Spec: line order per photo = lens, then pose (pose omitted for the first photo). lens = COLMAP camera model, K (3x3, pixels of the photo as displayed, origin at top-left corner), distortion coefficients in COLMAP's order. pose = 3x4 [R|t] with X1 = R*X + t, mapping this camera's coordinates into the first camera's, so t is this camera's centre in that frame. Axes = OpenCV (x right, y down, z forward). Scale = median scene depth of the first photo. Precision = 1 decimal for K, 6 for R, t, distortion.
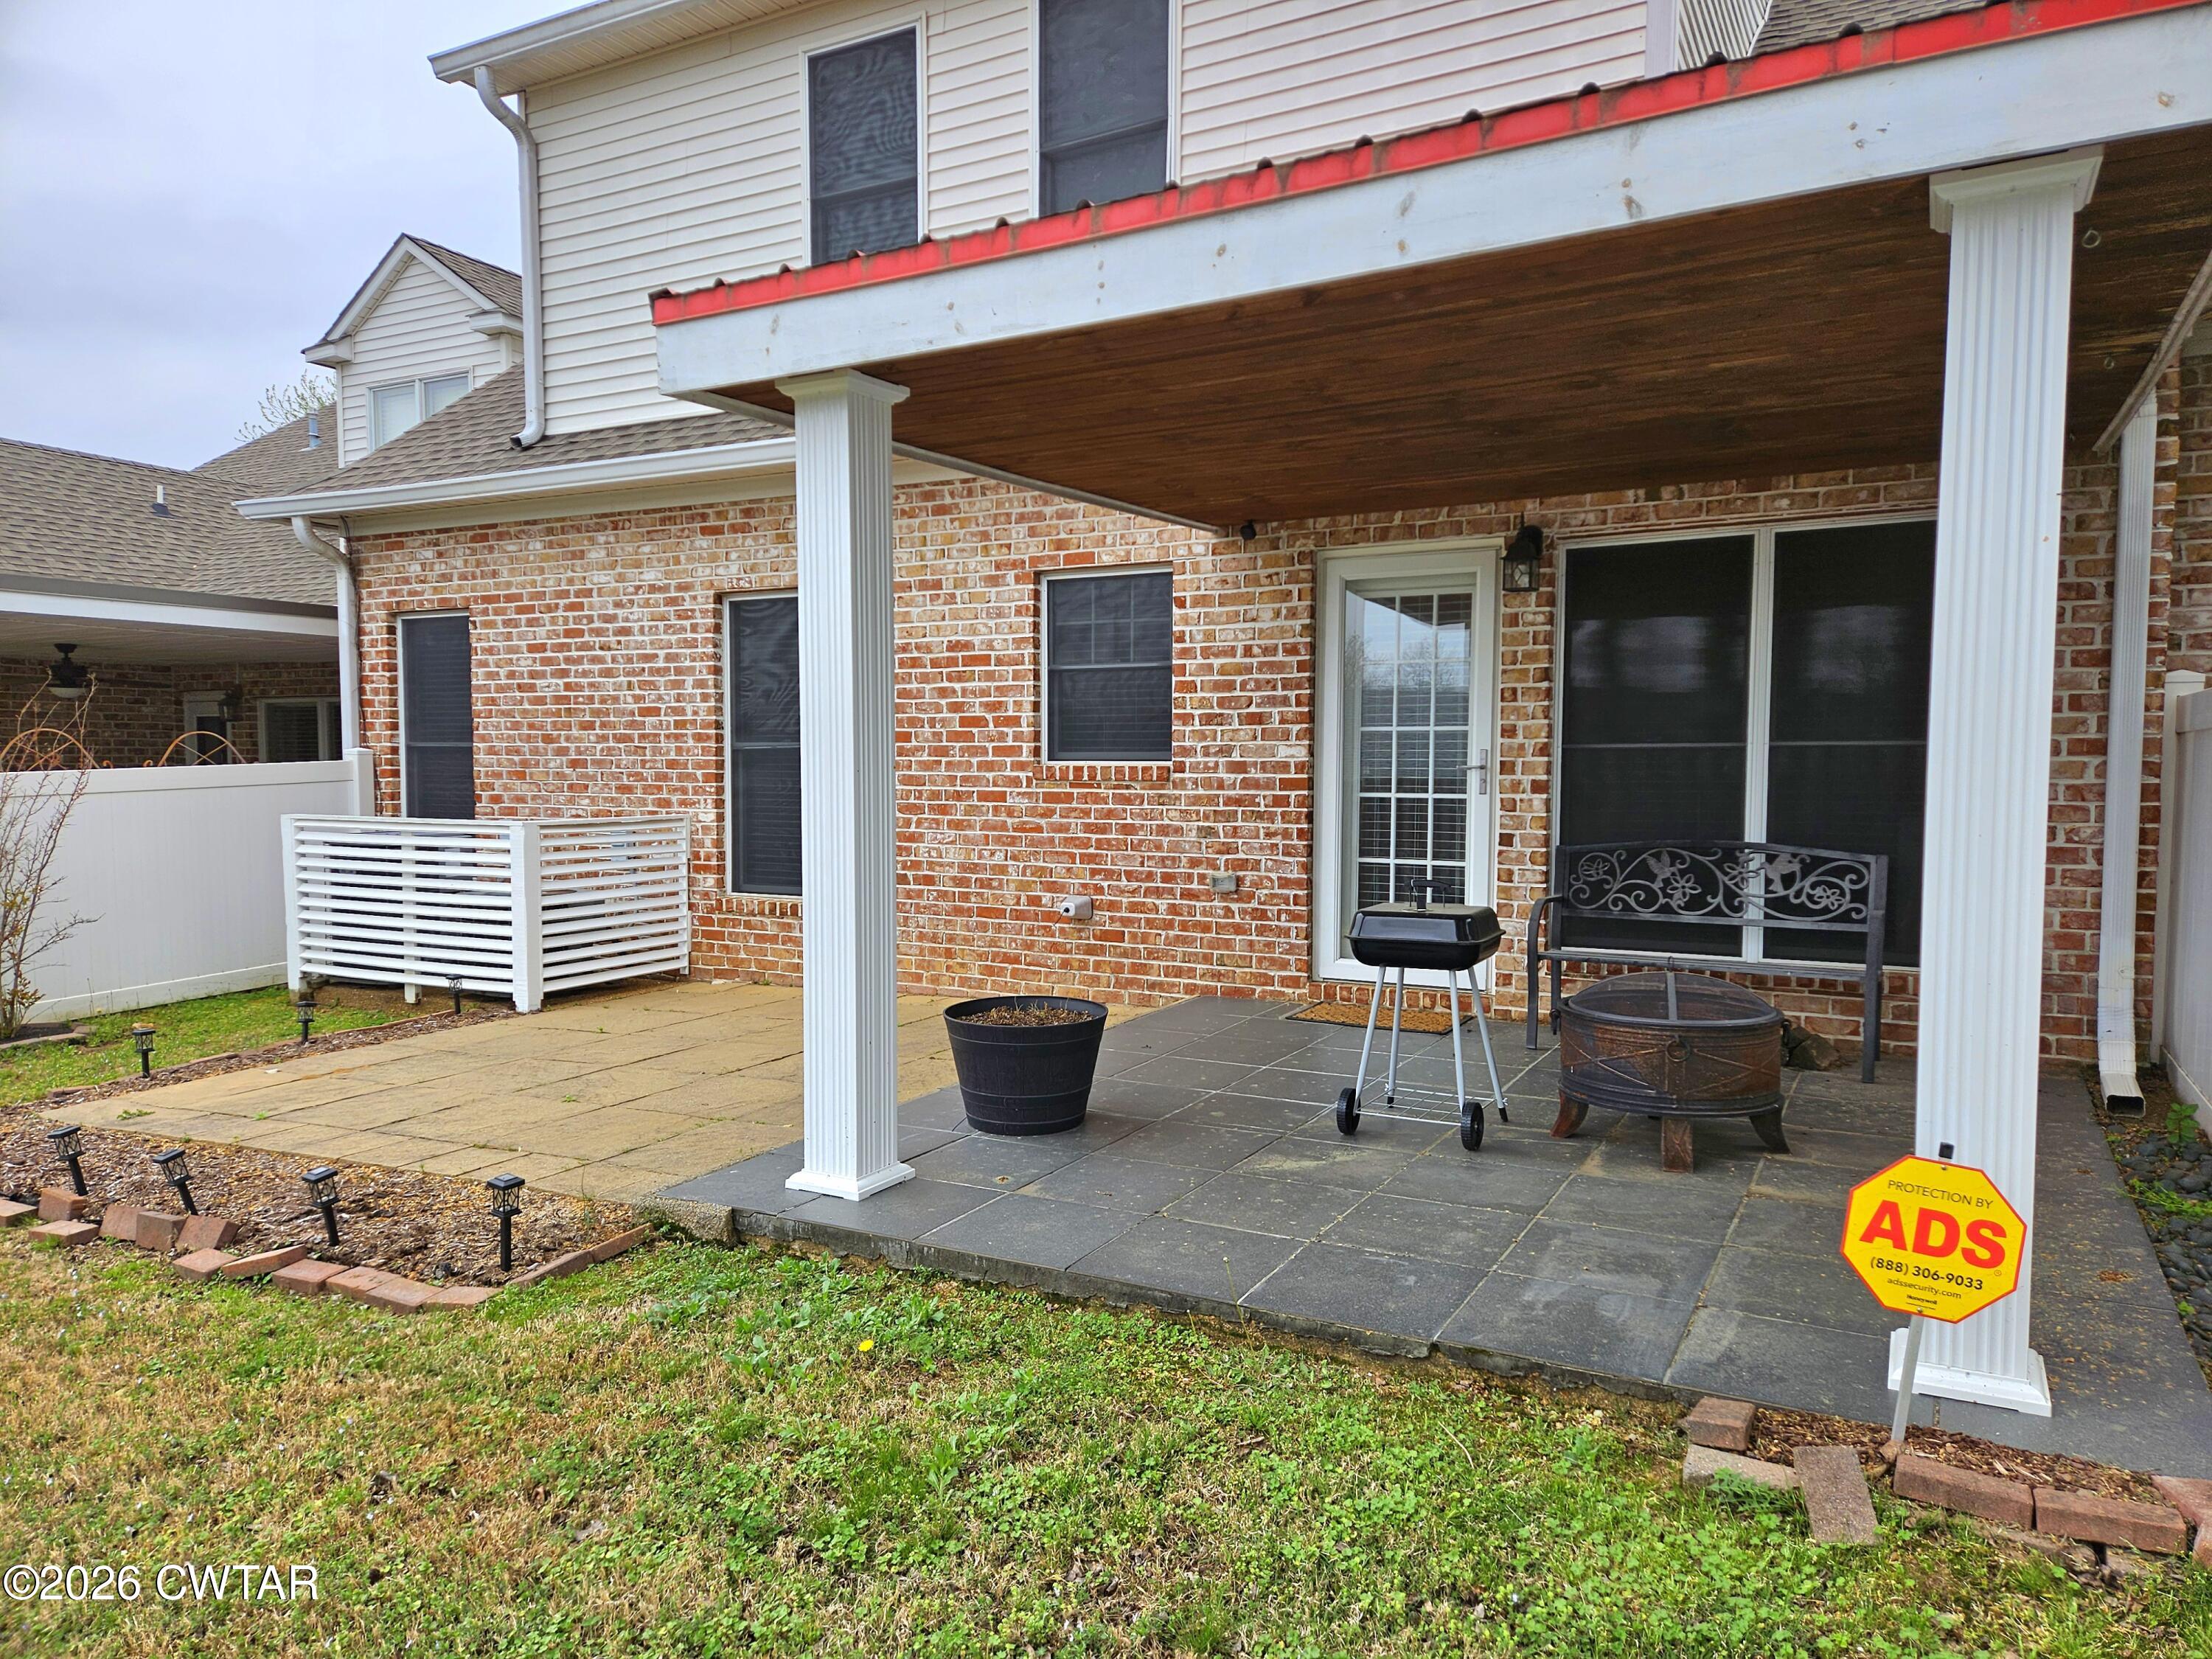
lens RADIAL K [[1476.5, 0, 1106.9], [0, 1476.5, 833.1], [0, 0, 1]] dist [-0.010524, -0.017109]
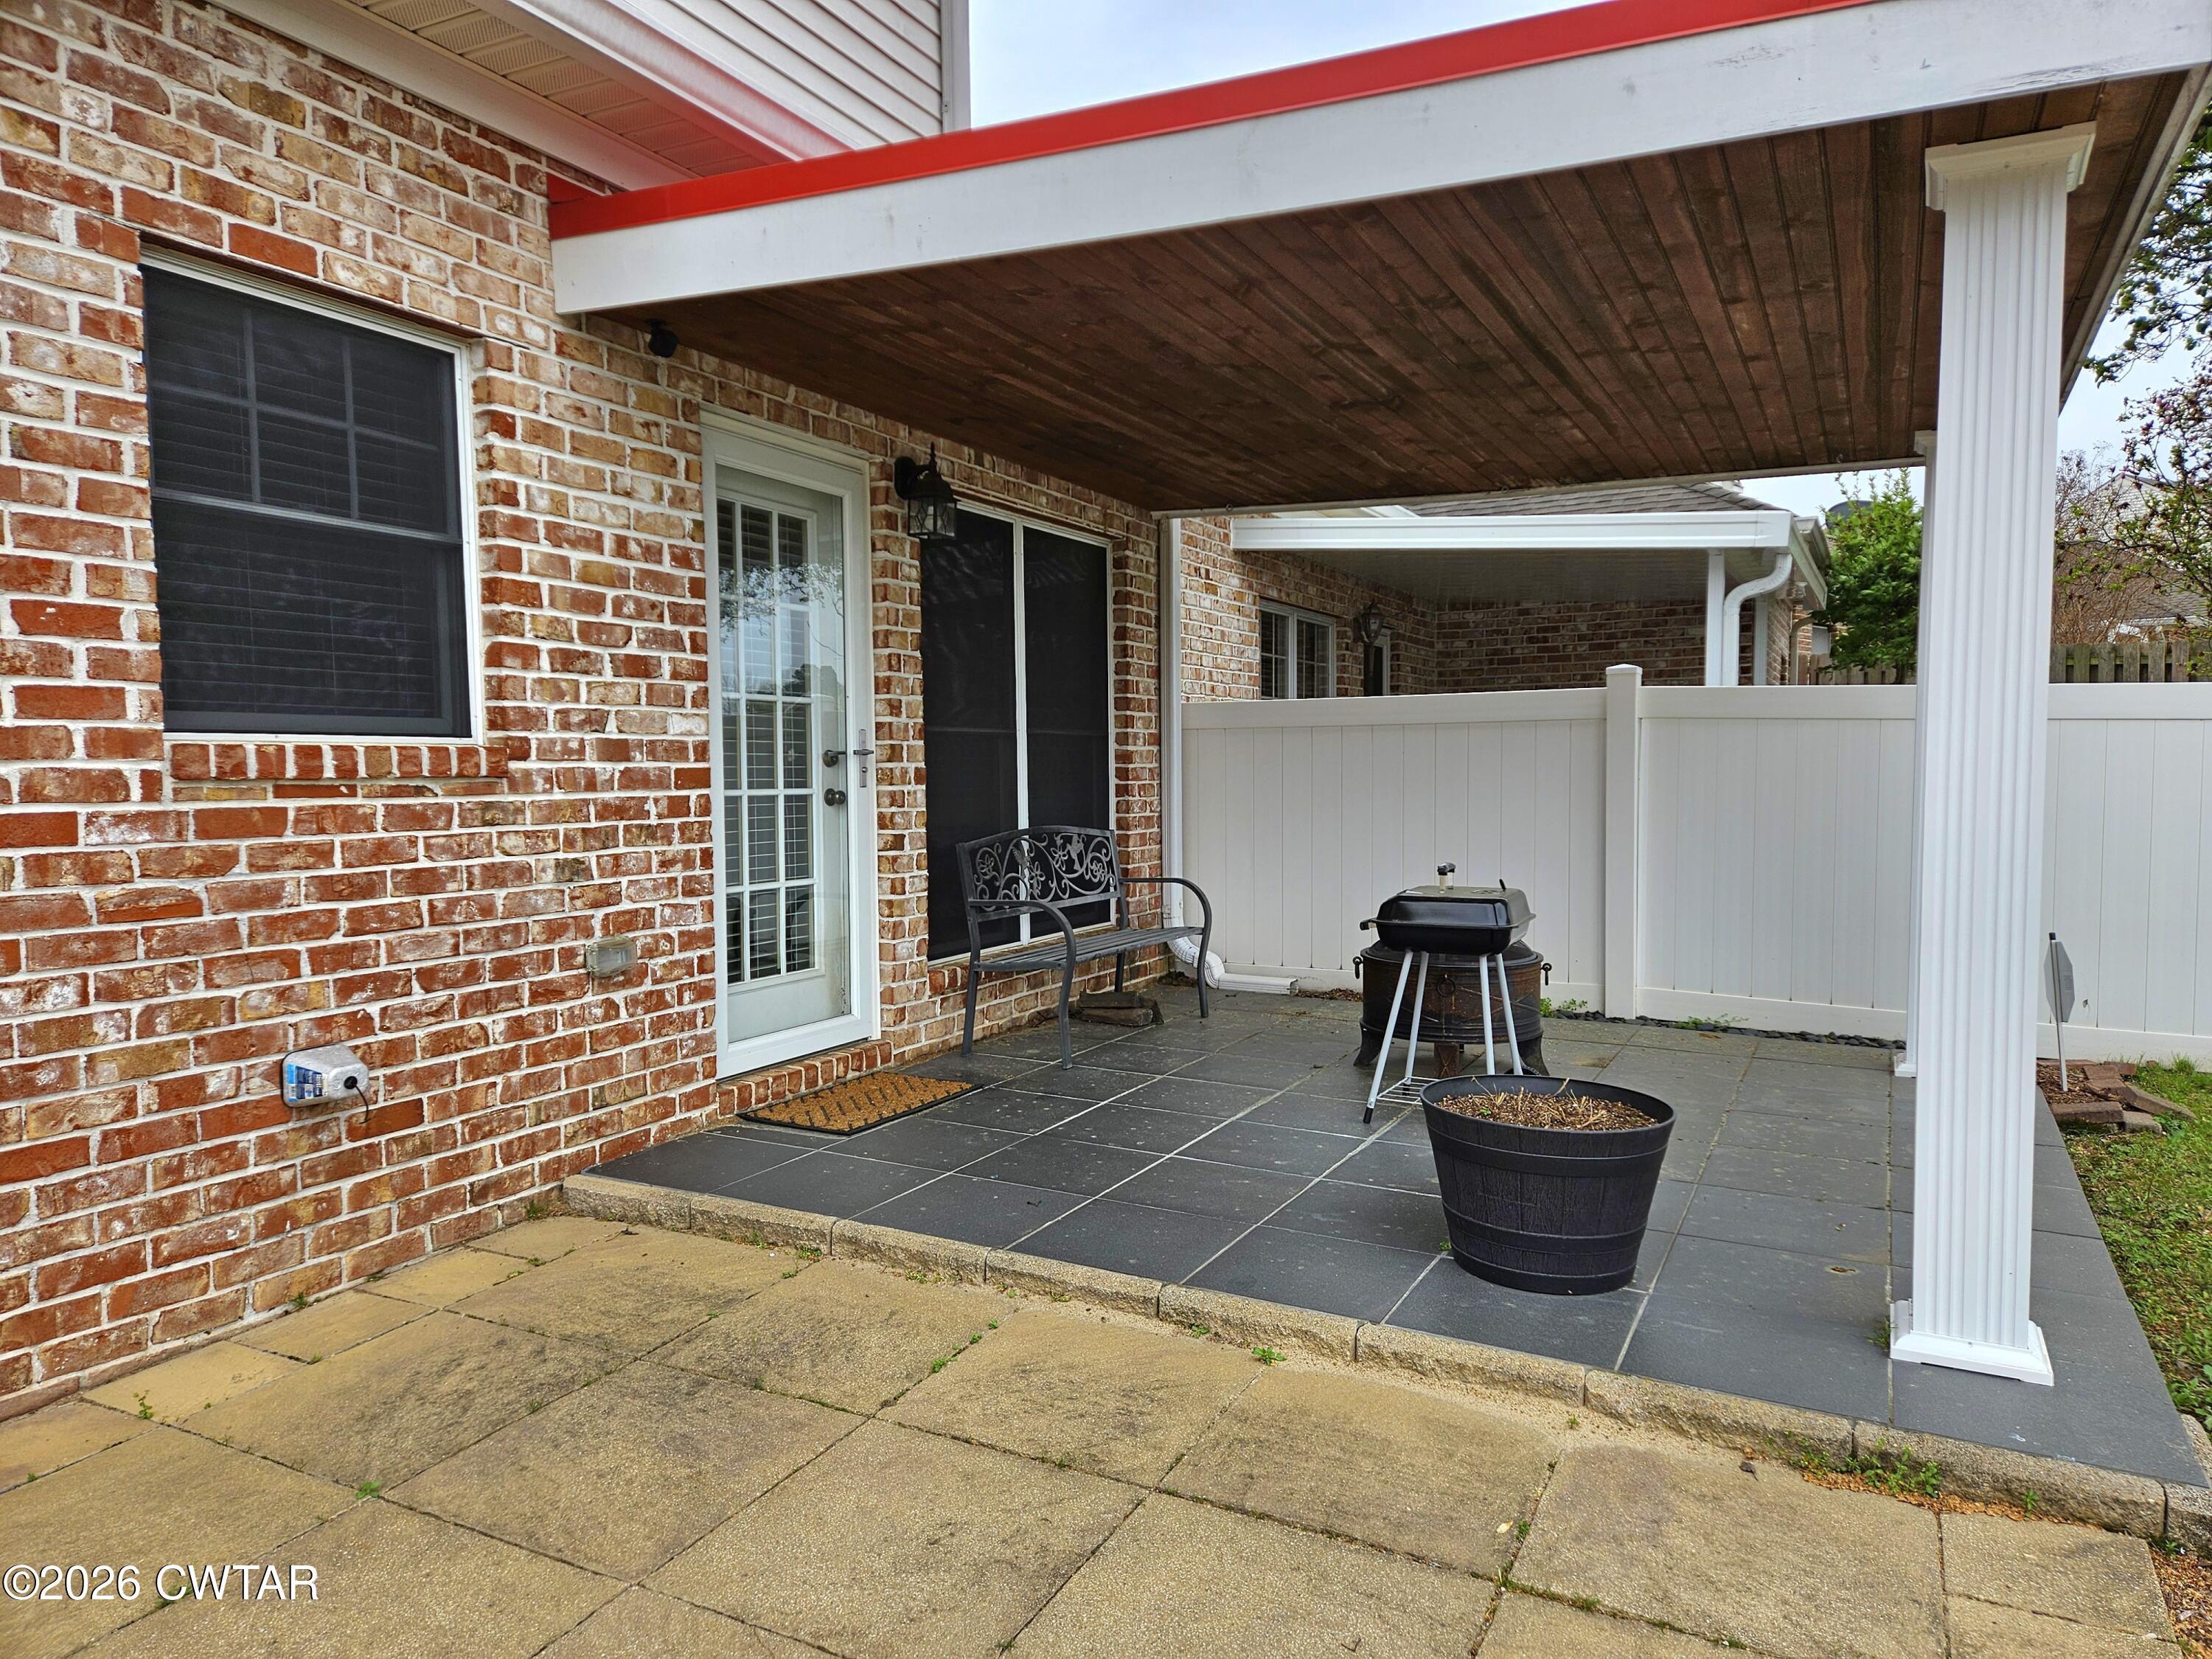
lens RADIAL K [[1476.5, 0, 1114.0], [0, 1476.5, 843.0], [0, 0, 1]] dist [-0.010524, -0.017109]
pose [[-0.081743, -0.053203, 0.995232, -0.480107], [0.049205, 0.997141, 0.057347, -0.031521], [-0.995438, 0.053658, -0.078891, 0.838655]]
